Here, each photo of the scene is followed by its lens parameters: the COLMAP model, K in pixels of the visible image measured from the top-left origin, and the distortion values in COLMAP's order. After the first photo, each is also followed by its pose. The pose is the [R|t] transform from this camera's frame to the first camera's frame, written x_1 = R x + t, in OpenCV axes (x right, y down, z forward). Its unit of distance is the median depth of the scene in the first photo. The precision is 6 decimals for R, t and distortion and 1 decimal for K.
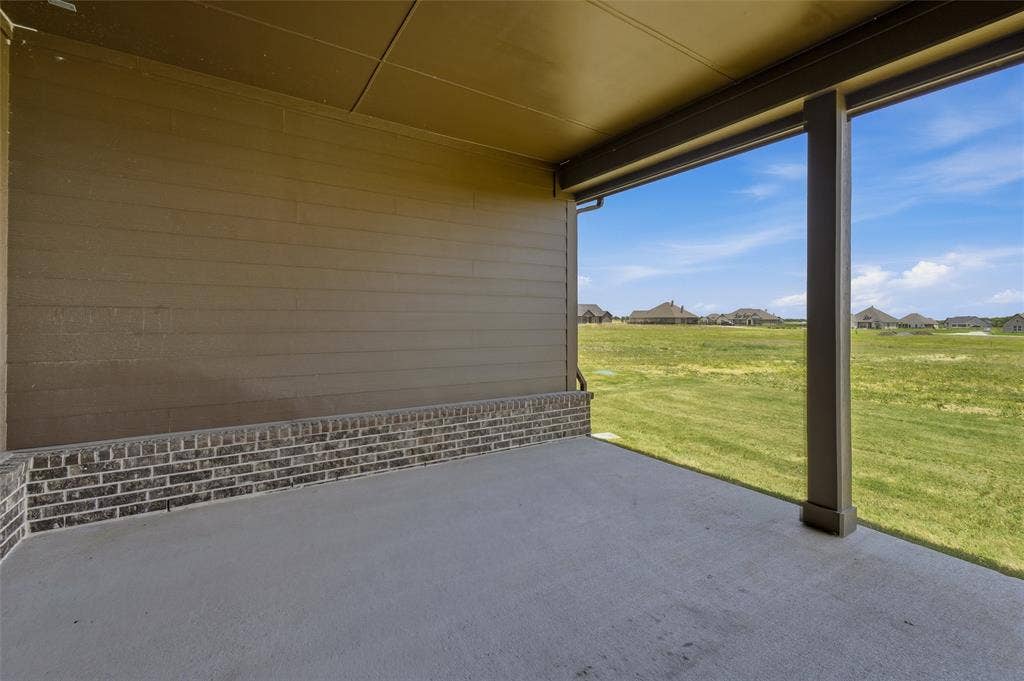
lens RADIAL K [[436.0, 0, 516.4], [0, 436.0, 318.3], [0, 0, 1]] dist [-0.001208, -0.000082]
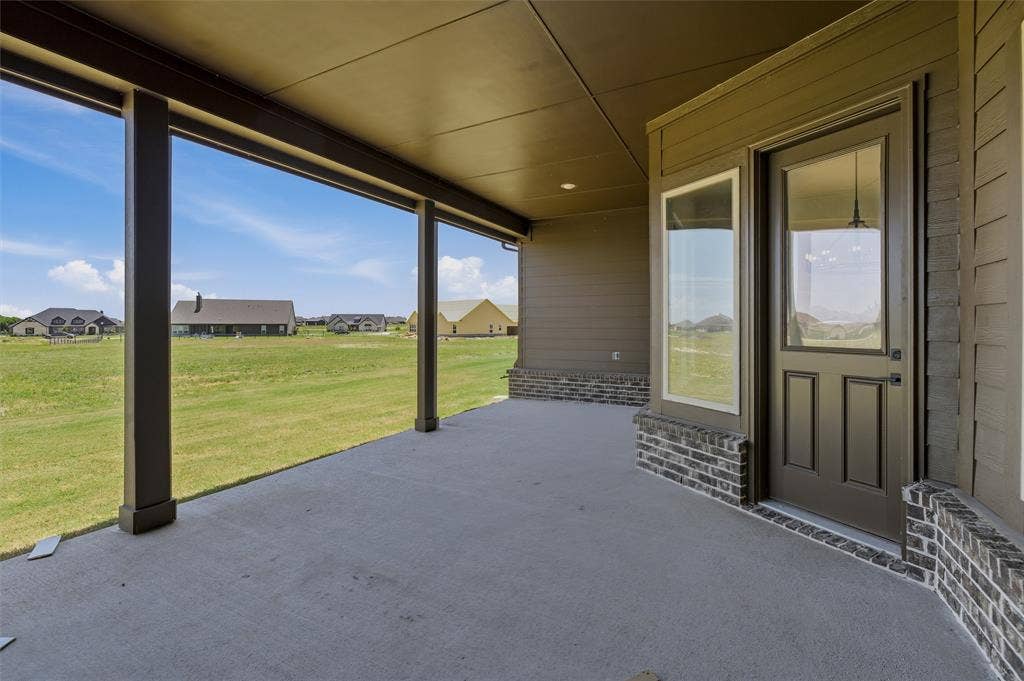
lens RADIAL K [[436.0, 0, 516.4], [0, 436.0, 318.3], [0, 0, 1]] dist [-0.001208, -0.000082]
pose [[-0.479140, 0.004897, 0.877725, -0.636633], [0.001954, 0.999988, -0.004512, 0.013431], [-0.877737, -0.000447, -0.479143, 0.831167]]
